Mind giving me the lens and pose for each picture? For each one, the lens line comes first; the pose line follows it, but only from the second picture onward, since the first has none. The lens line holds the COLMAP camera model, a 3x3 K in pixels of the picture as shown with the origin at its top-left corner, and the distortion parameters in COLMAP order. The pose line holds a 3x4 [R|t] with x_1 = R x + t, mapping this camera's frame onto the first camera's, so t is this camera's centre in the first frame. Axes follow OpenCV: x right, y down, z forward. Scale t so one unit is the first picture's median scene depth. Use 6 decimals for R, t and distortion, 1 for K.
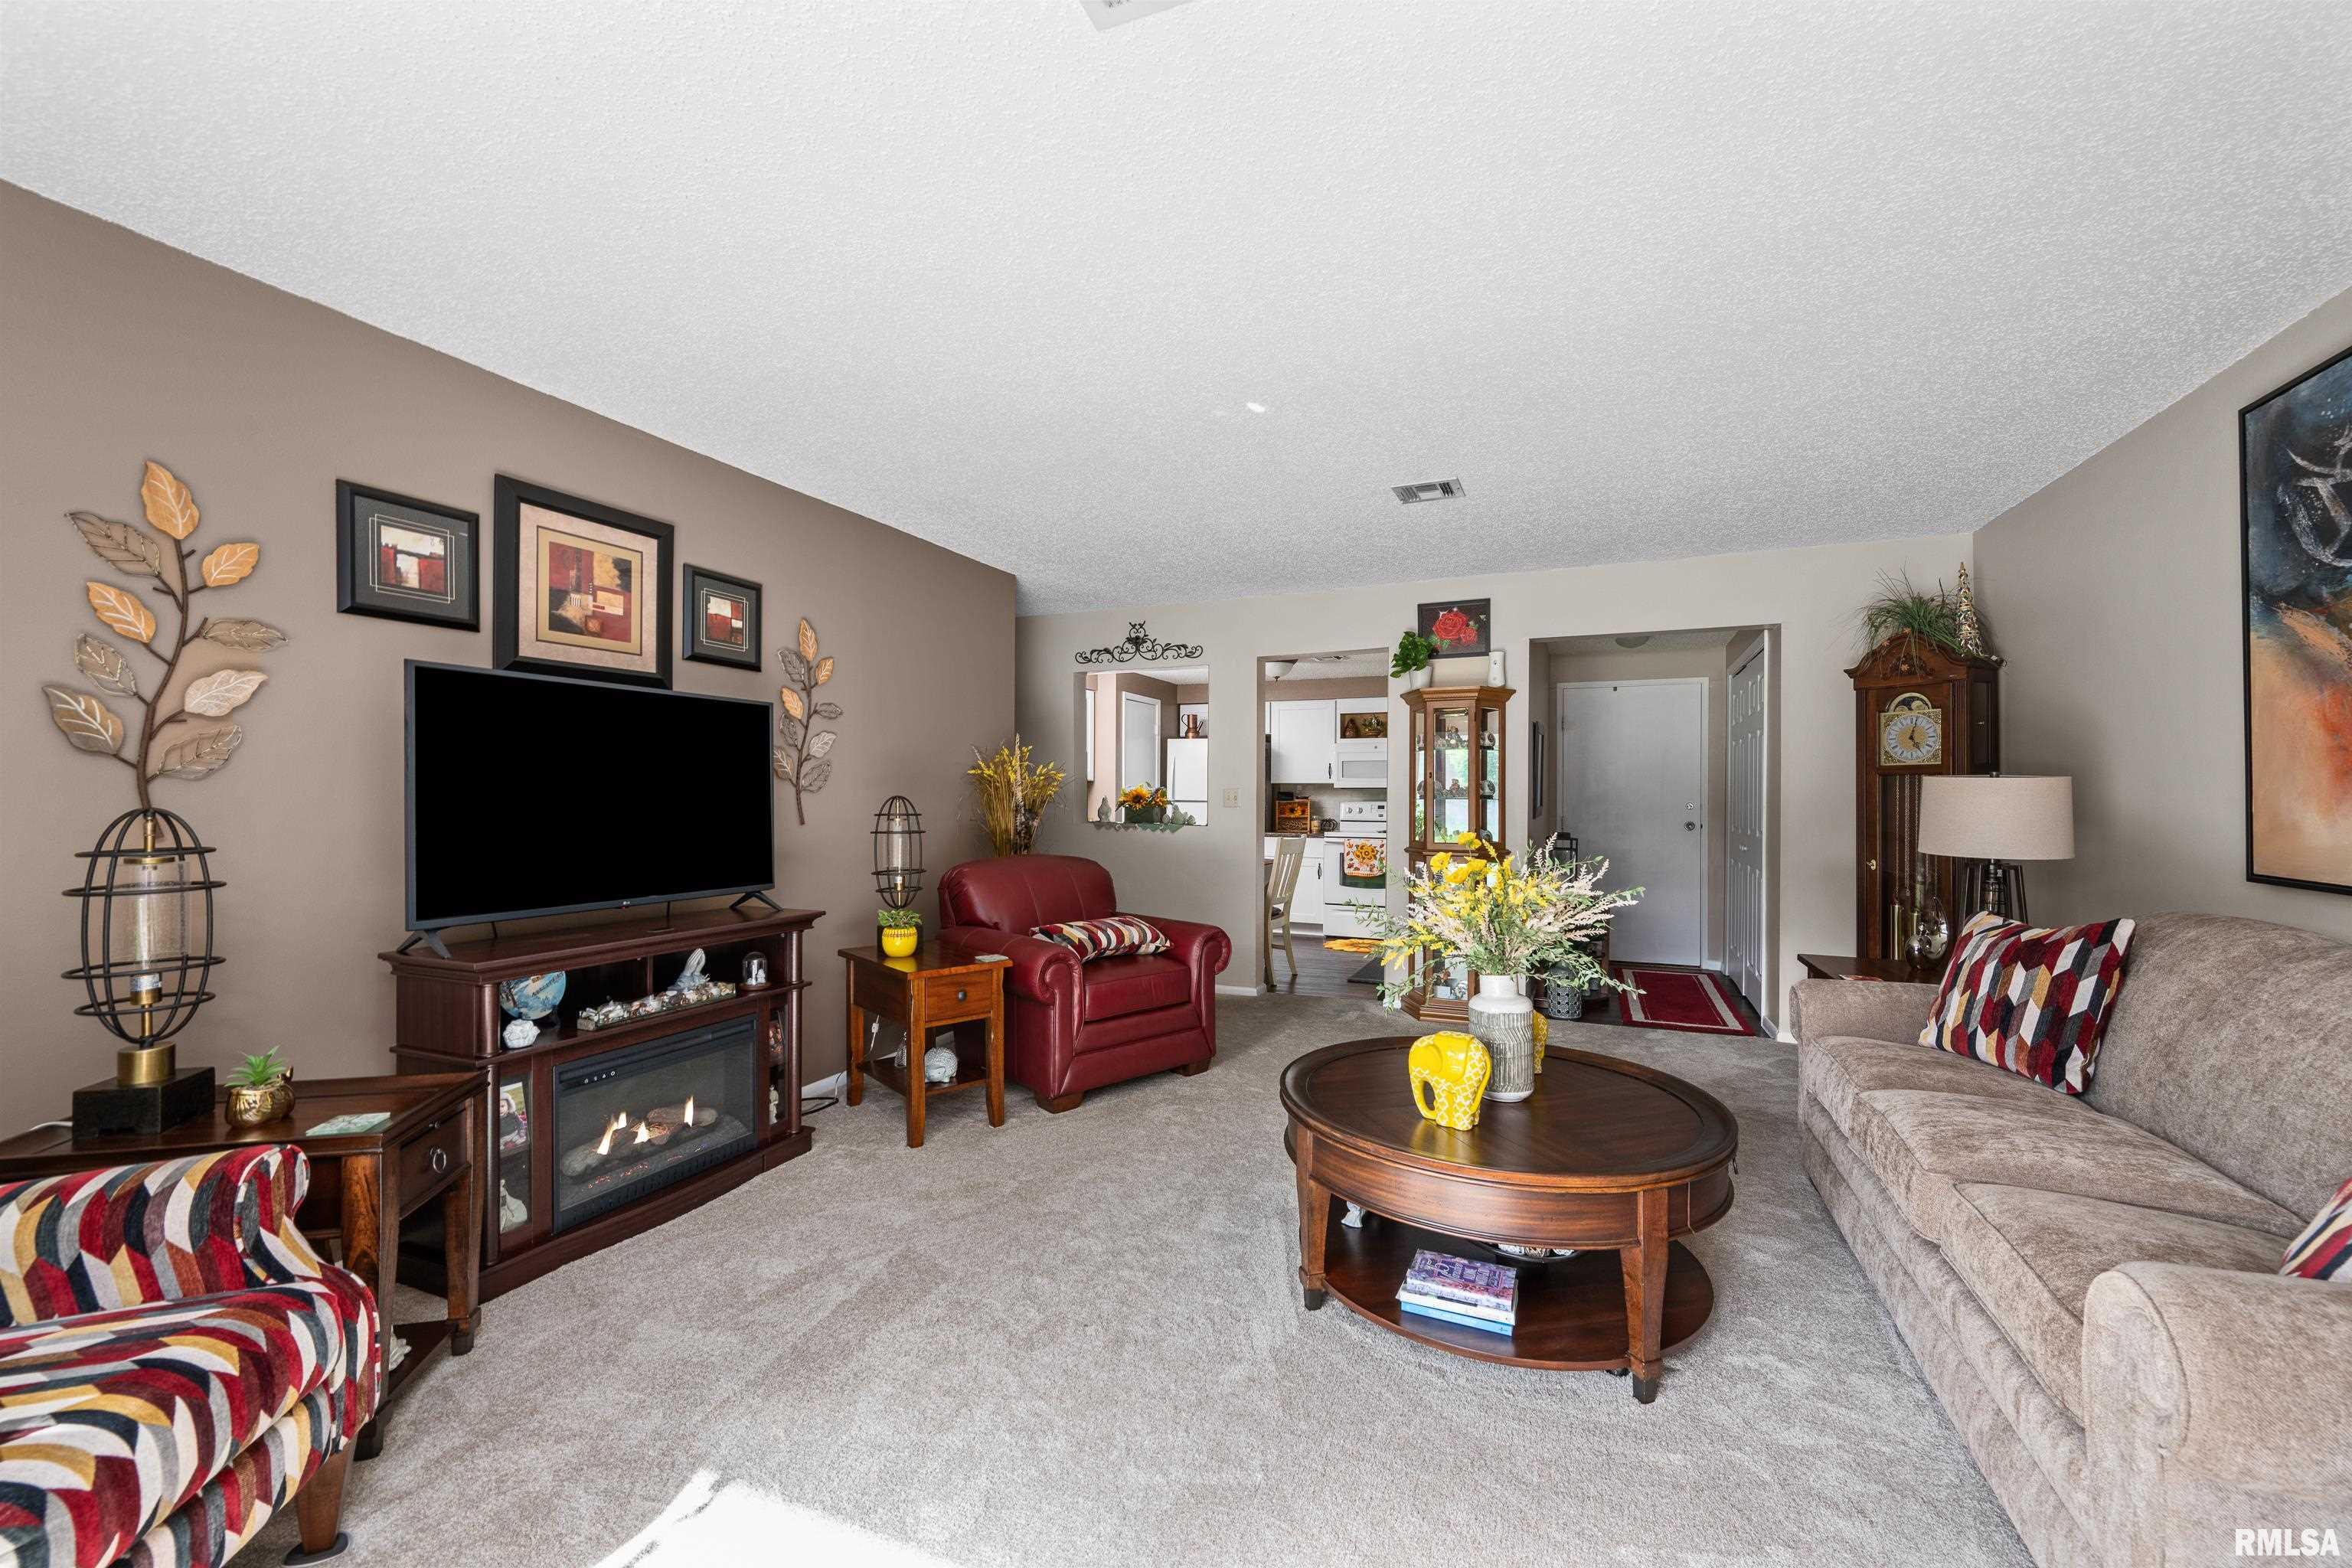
lens RADIAL K [[945.9, 0, 1171.7], [0, 945.9, 797.3], [0, 0, 1]] dist [0.000939, 0.000248]
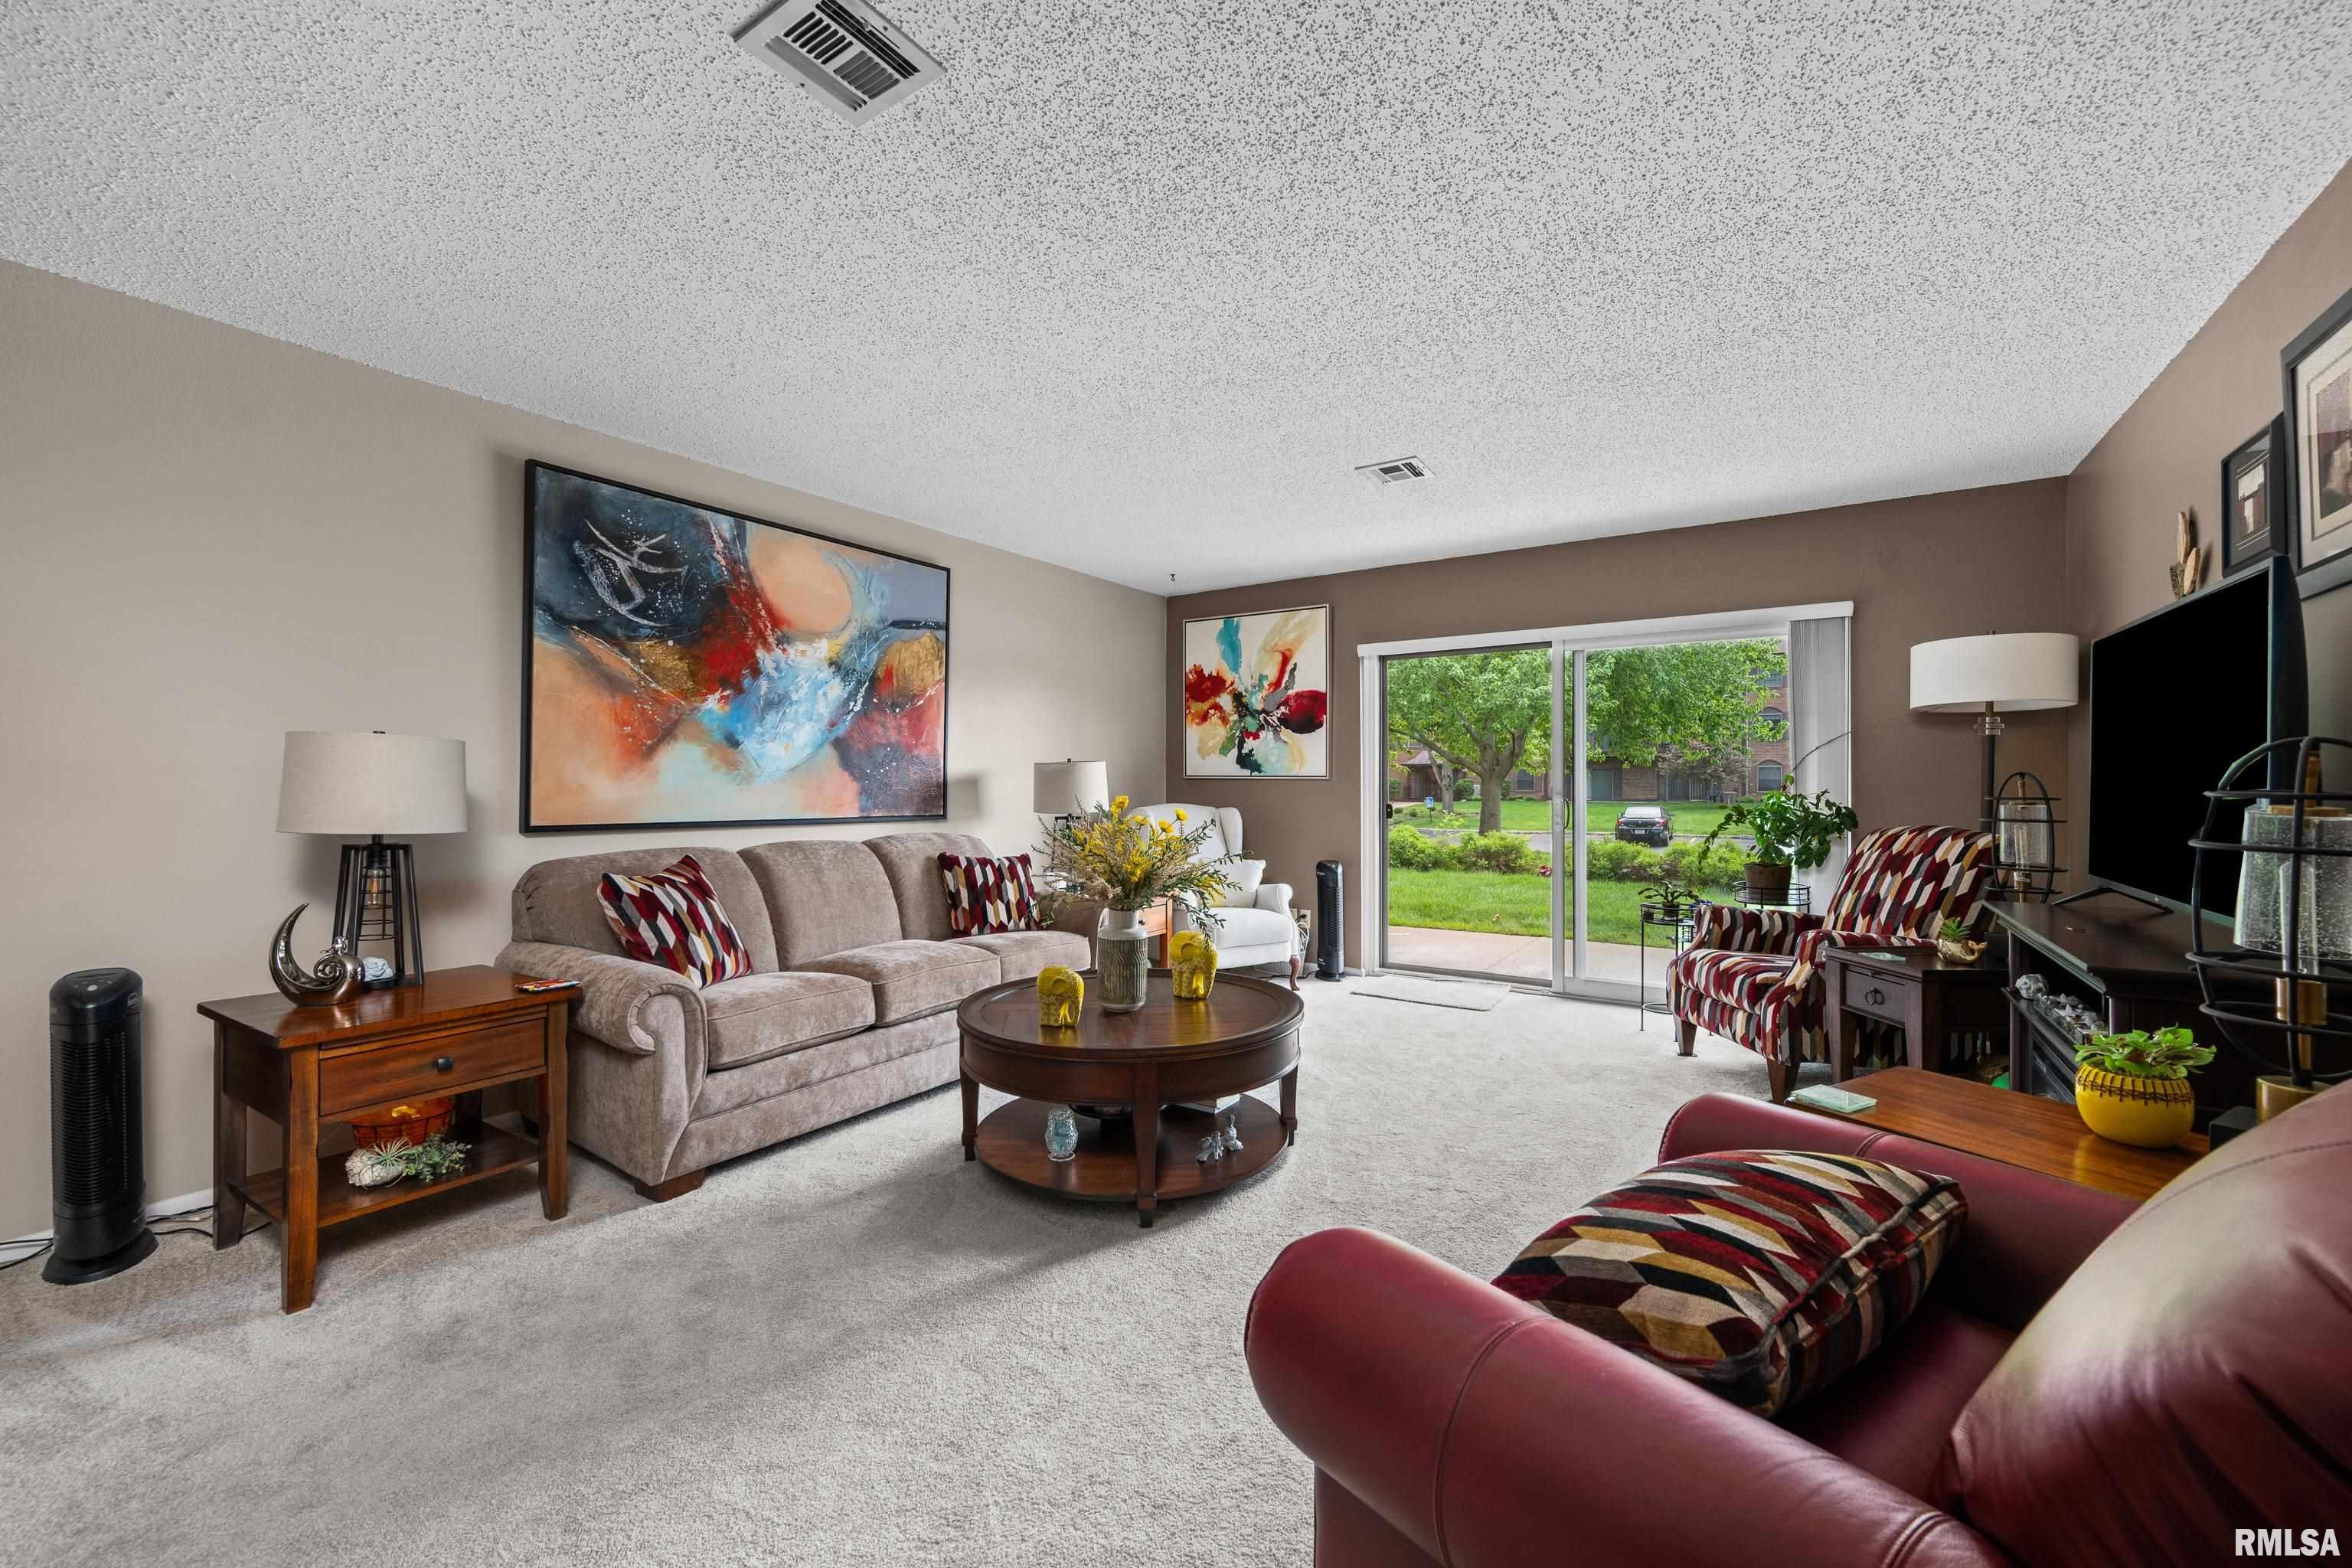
lens RADIAL K [[938.3, 0, 1176.0], [0, 938.3, 784.0], [0, 0, 1]] dist [0.000280, 0.000055]
pose [[-0.982580, 0.001725, 0.185835, 0.053573], [0.001933, 0.999998, 0.000940, 0.025134], [-0.185833, 0.001283, -0.982581, 2.119886]]
